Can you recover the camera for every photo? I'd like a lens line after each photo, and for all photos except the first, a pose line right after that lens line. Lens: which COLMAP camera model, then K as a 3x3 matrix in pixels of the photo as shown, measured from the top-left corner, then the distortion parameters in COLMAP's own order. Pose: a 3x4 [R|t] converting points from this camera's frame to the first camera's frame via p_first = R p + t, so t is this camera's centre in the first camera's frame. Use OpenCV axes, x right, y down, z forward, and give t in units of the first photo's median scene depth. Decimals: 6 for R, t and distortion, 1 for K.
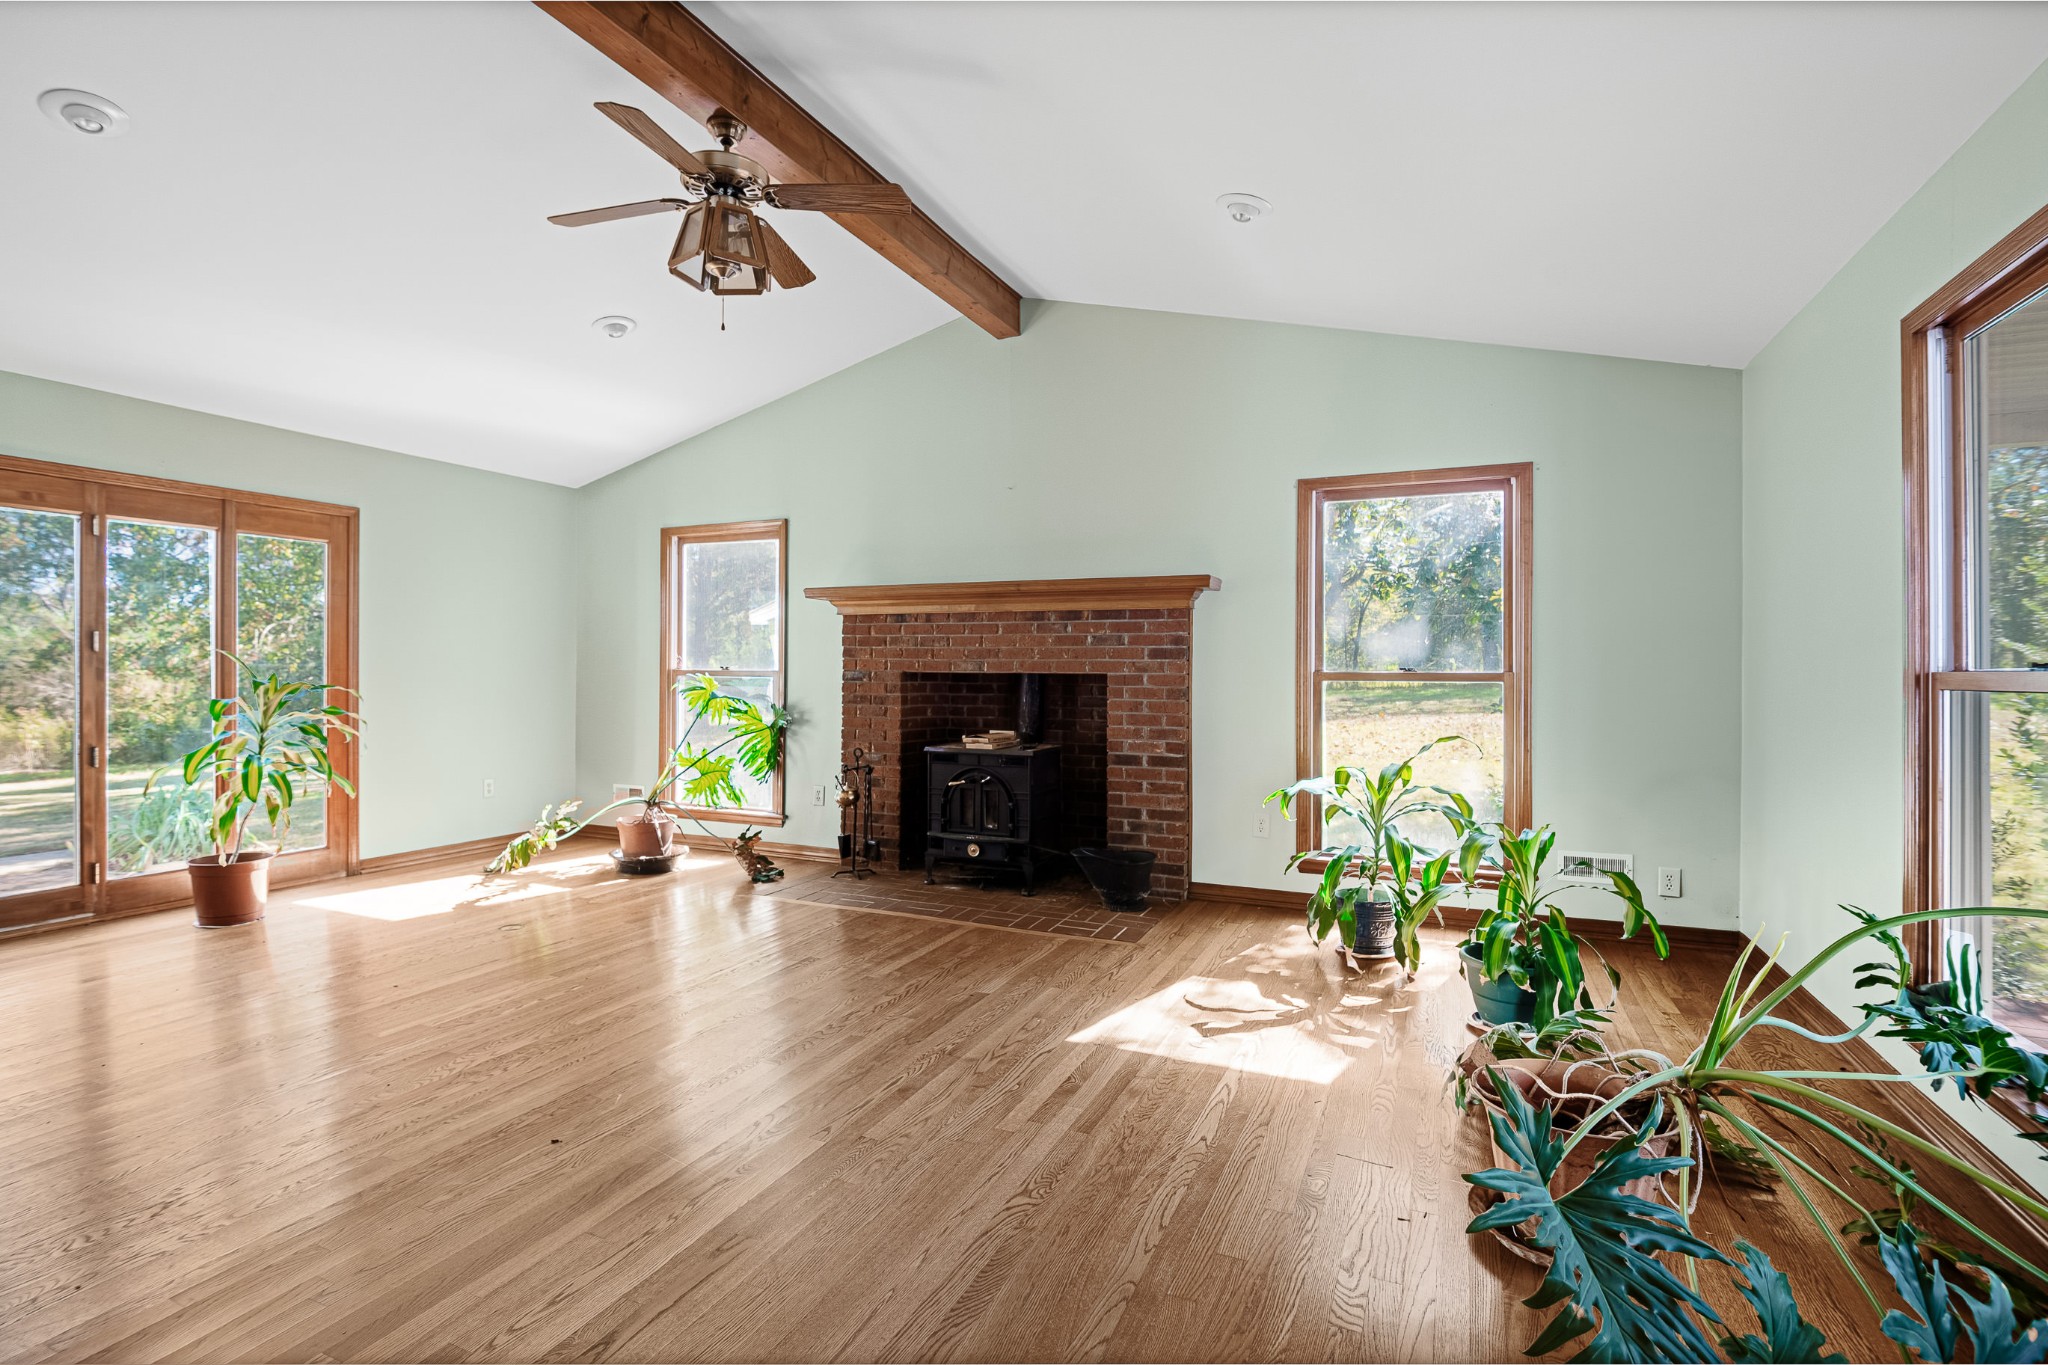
lens RADIAL K [[974.3, 0, 1010.9], [0, 974.3, 651.2], [0, 0, 1]] dist [-0.019896, -0.000433]
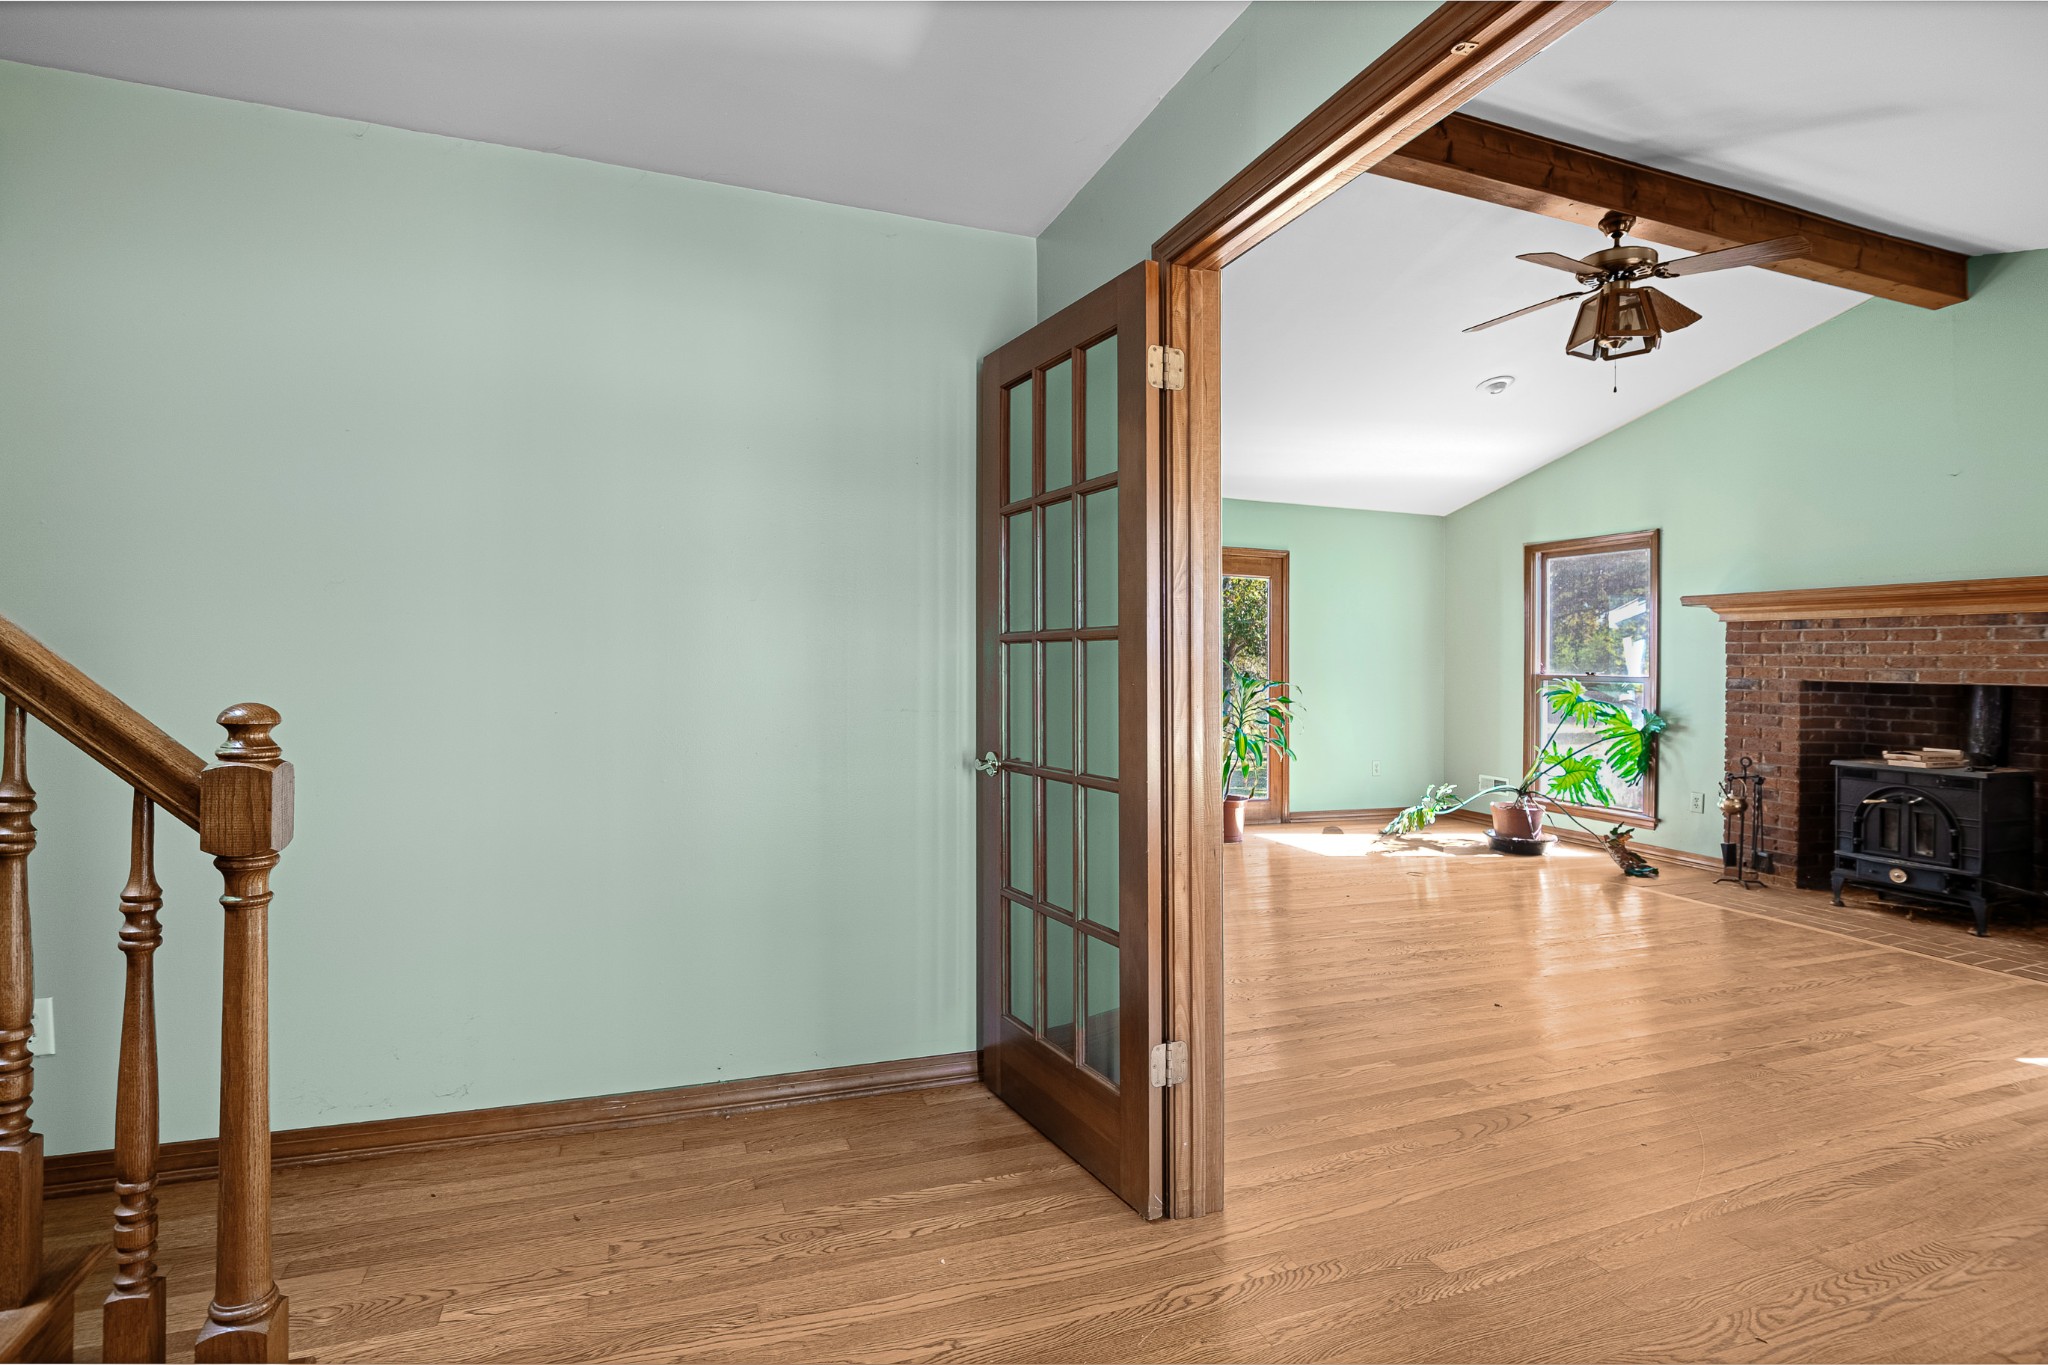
lens RADIAL K [[974.3, 0, 1010.9], [0, 974.3, 651.2], [0, 0, 1]] dist [-0.019896, -0.000433]
pose [[0.699702, -0.001370, -0.714434, 0.019396], [-0.001919, 0.999991, -0.003797, -0.002688], [0.714433, 0.004028, 0.699693, -0.217117]]
